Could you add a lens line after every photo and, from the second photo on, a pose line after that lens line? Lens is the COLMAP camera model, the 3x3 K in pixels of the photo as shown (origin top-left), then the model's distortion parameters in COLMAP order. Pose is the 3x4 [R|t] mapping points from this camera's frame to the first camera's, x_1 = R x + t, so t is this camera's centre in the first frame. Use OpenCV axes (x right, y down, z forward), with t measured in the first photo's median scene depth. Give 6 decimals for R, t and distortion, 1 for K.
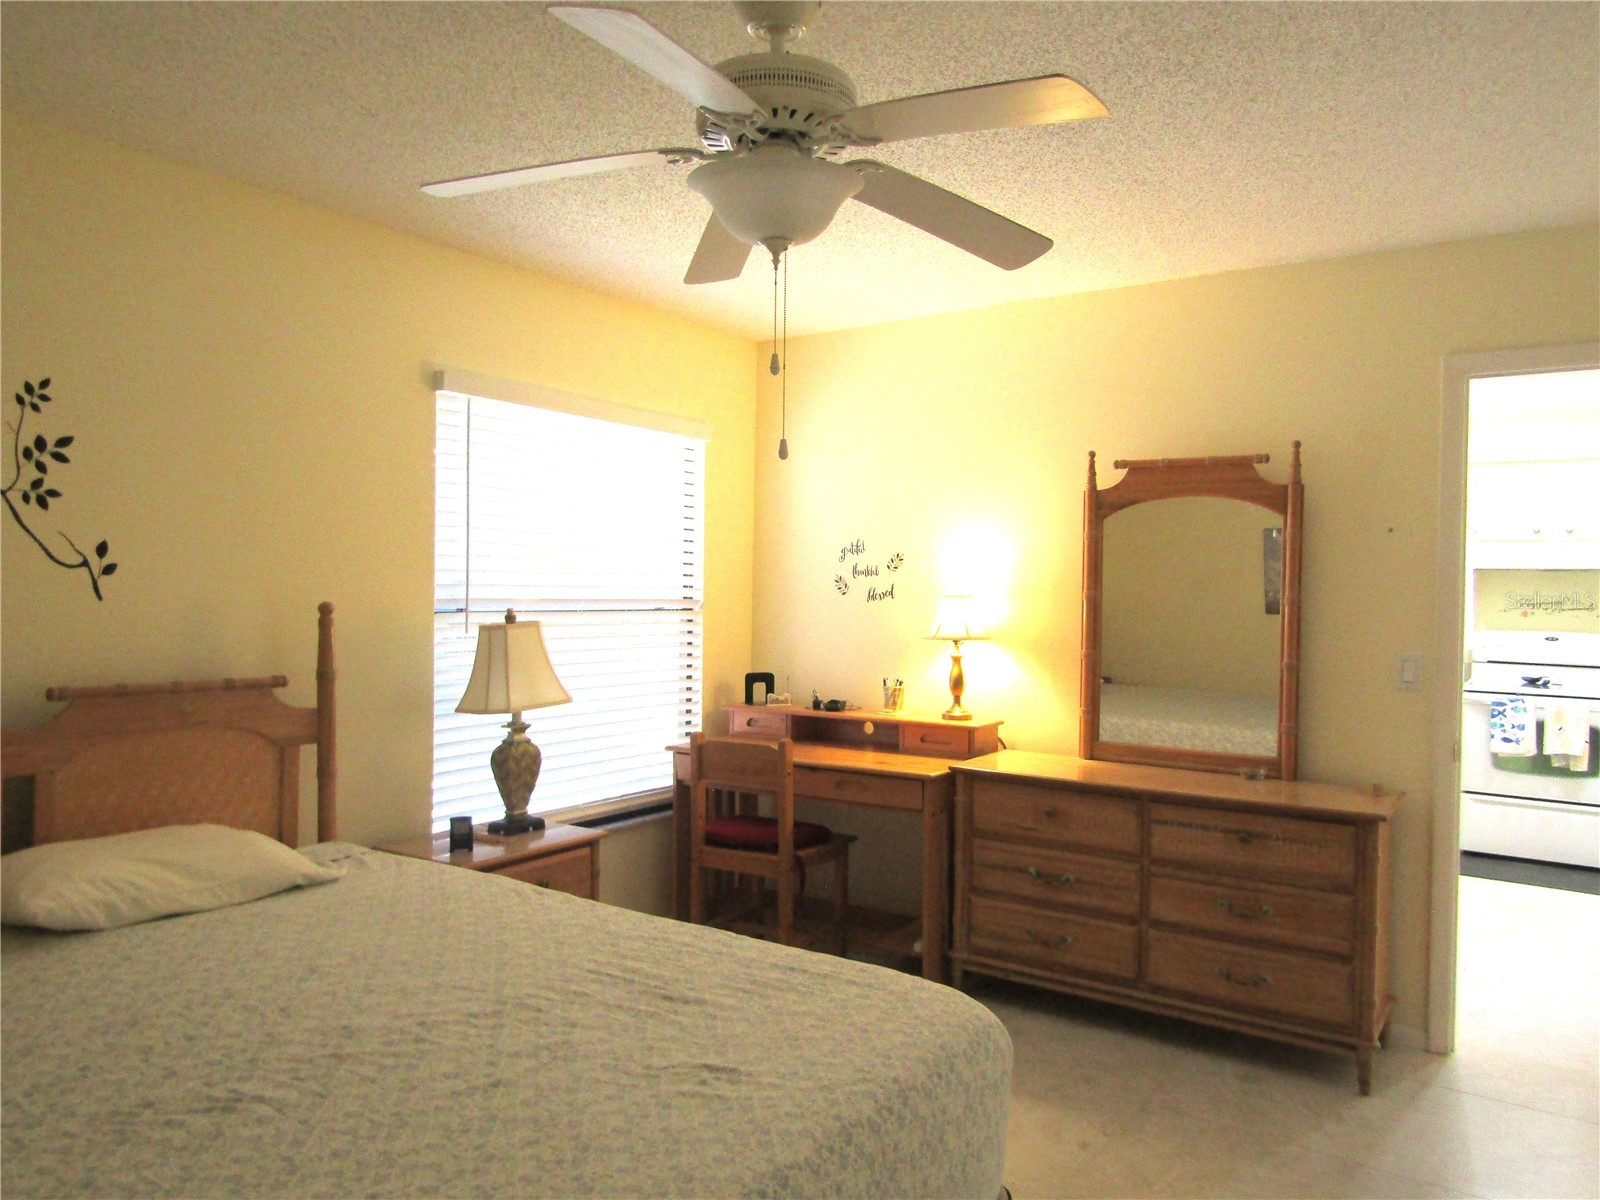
lens RADIAL K [[1144.9, 0, 804.9], [0, 1144.9, 600.0], [0, 0, 1]] dist [-0.006189, 0.005248]
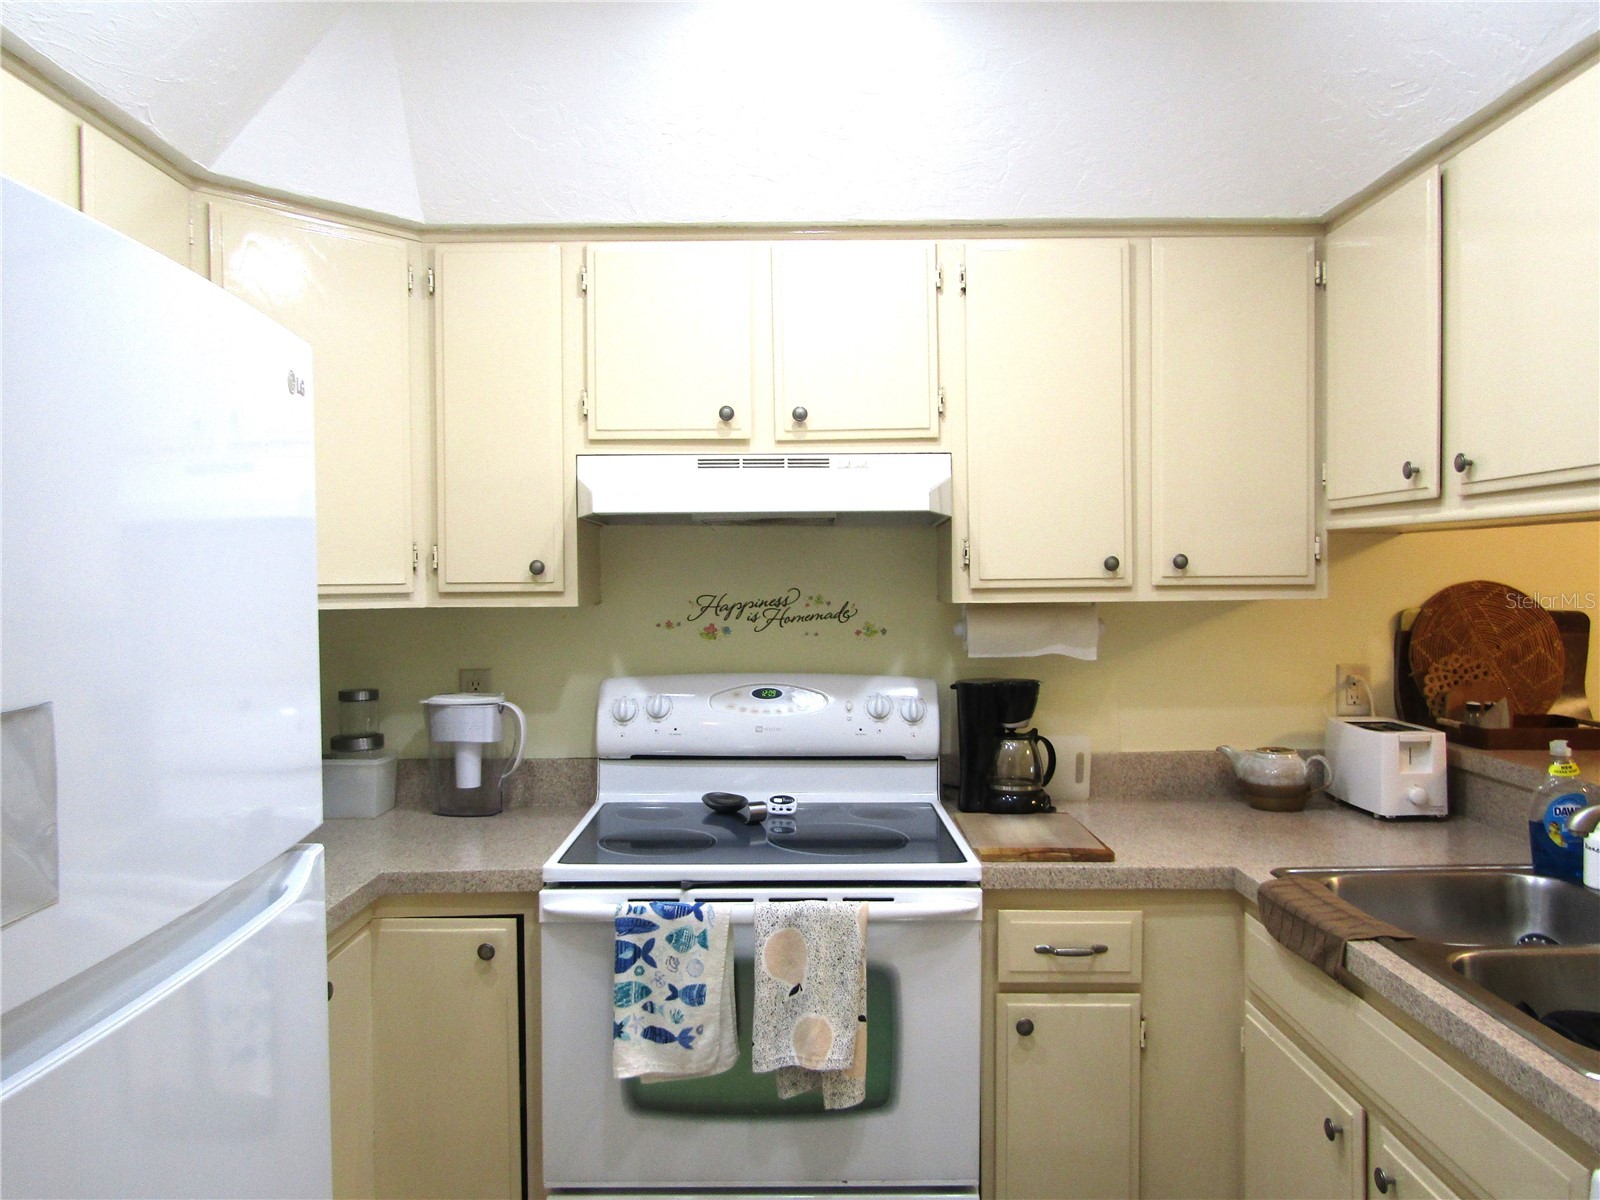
lens RADIAL K [[1144.9, 0, 804.9], [0, 1144.9, 600.0], [0, 0, 1]] dist [-0.006189, 0.005248]
pose [[0.818678, -0.028334, 0.573554, 0.464233], [0.022910, 0.999598, 0.016679, -0.005647], [-0.573796, -0.000515, 0.818998, 0.708143]]
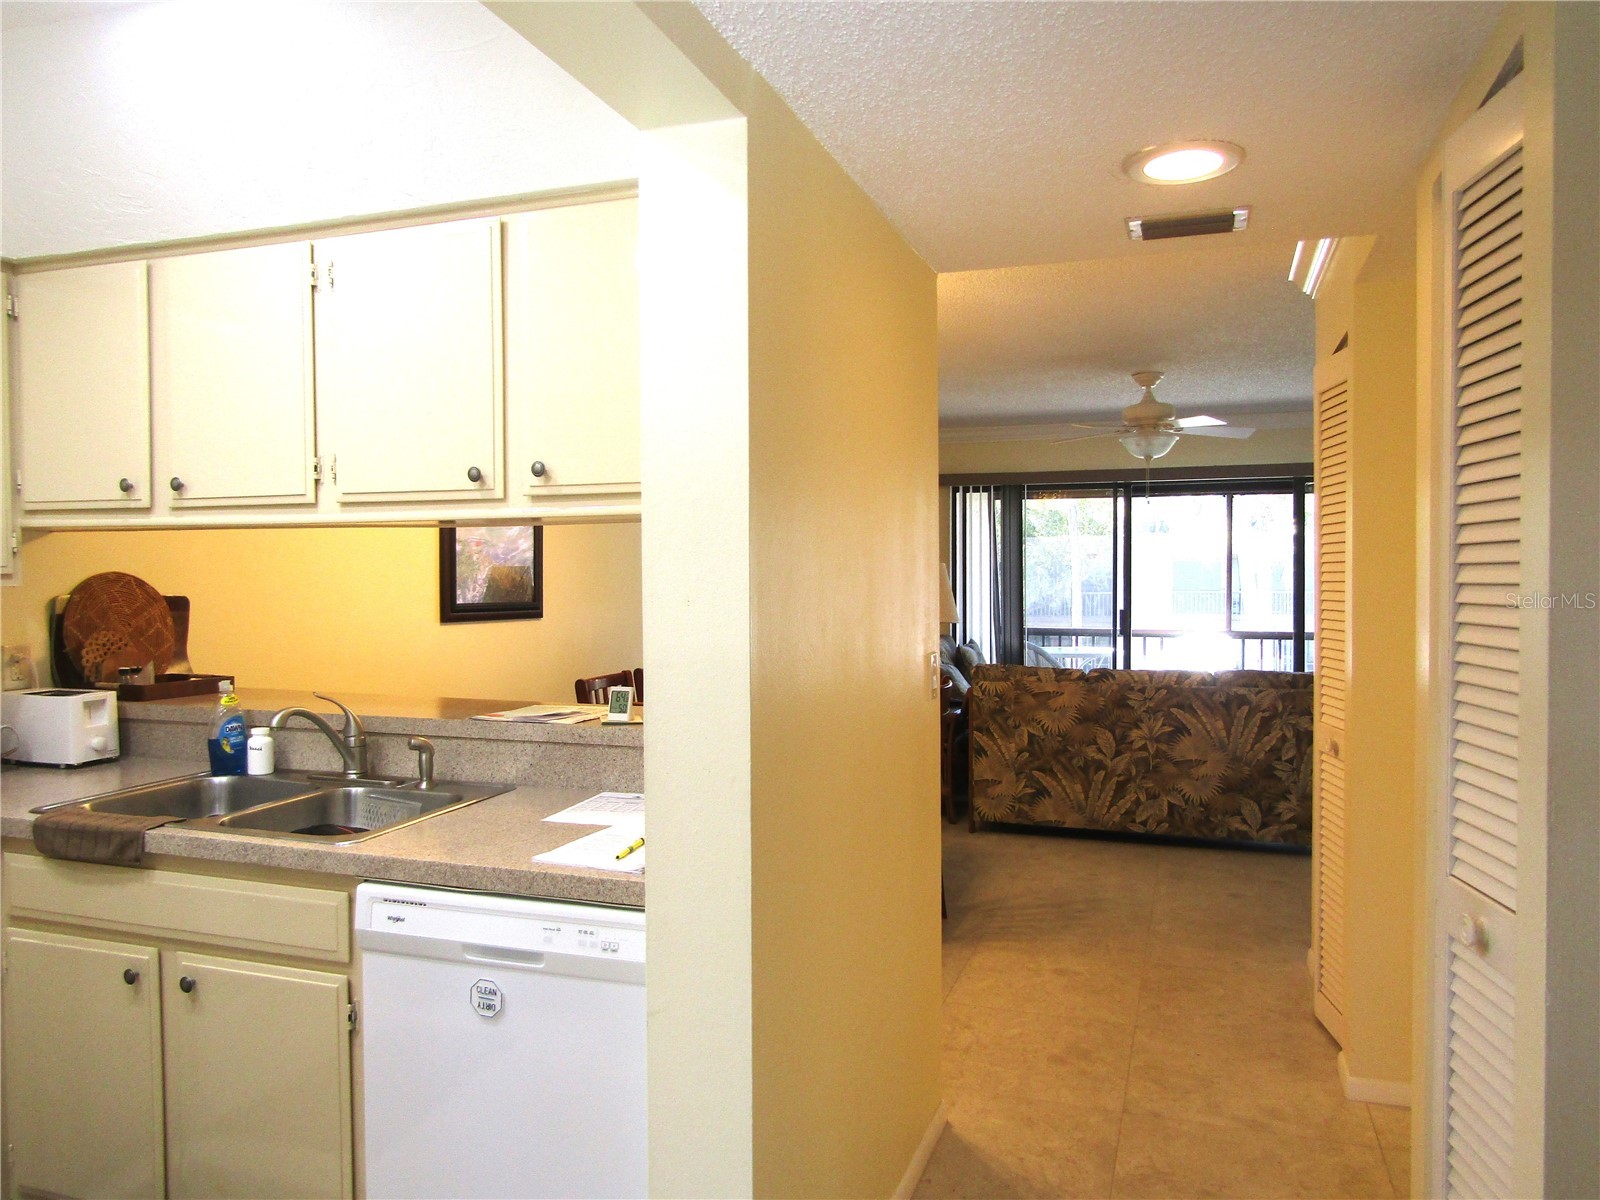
lens RADIAL K [[1145.3, 0, 802.5], [0, 1145.3, 598.3], [0, 0, 1]] dist [-0.006025, -0.000534]
pose [[-0.267326, -0.034557, 0.962986, 0.310952], [0.012199, 0.999155, 0.039242, -0.004657], [-0.963529, 0.022238, -0.266679, 0.747675]]
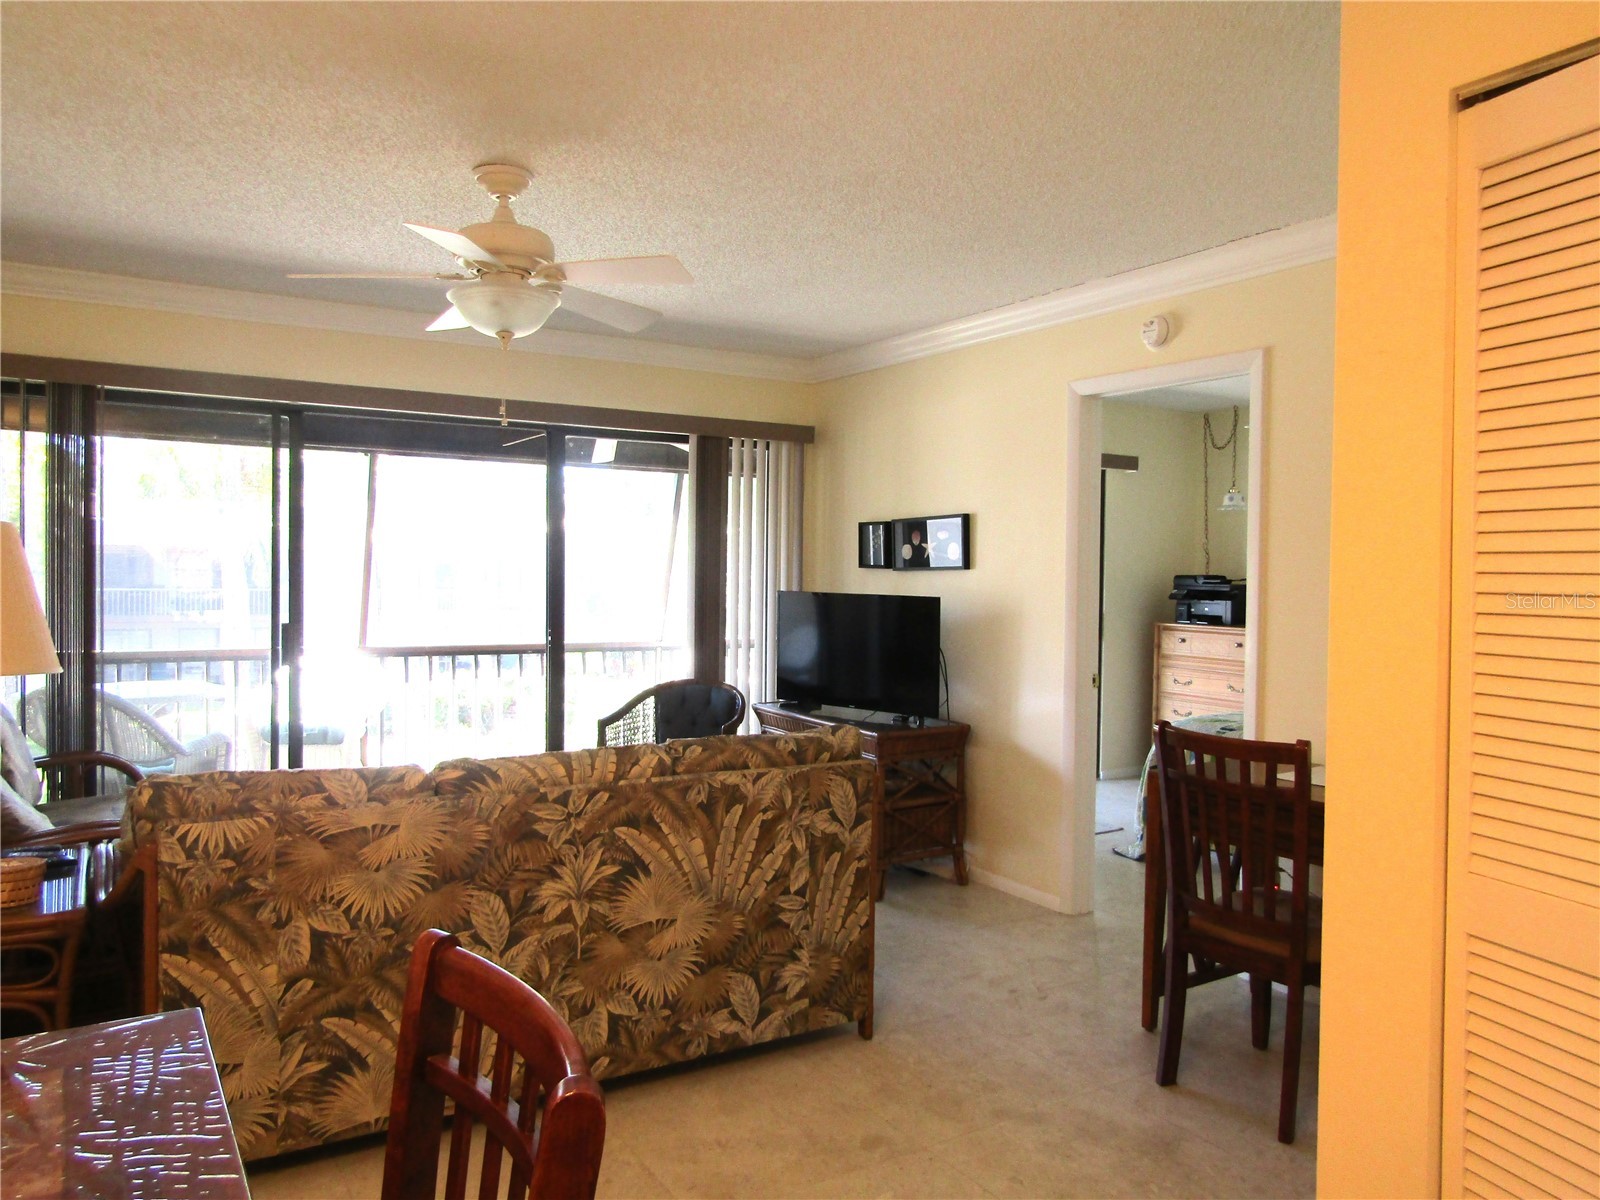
lens RADIAL K [[1144.9, 0, 804.9], [0, 1144.9, 600.0], [0, 0, 1]] dist [-0.006189, 0.005248]
pose [[-0.919011, -0.033342, 0.392820, 0.896412], [-0.019125, 0.999015, 0.040050, 0.012407], [-0.393768, 0.029294, -0.918743, 0.602920]]
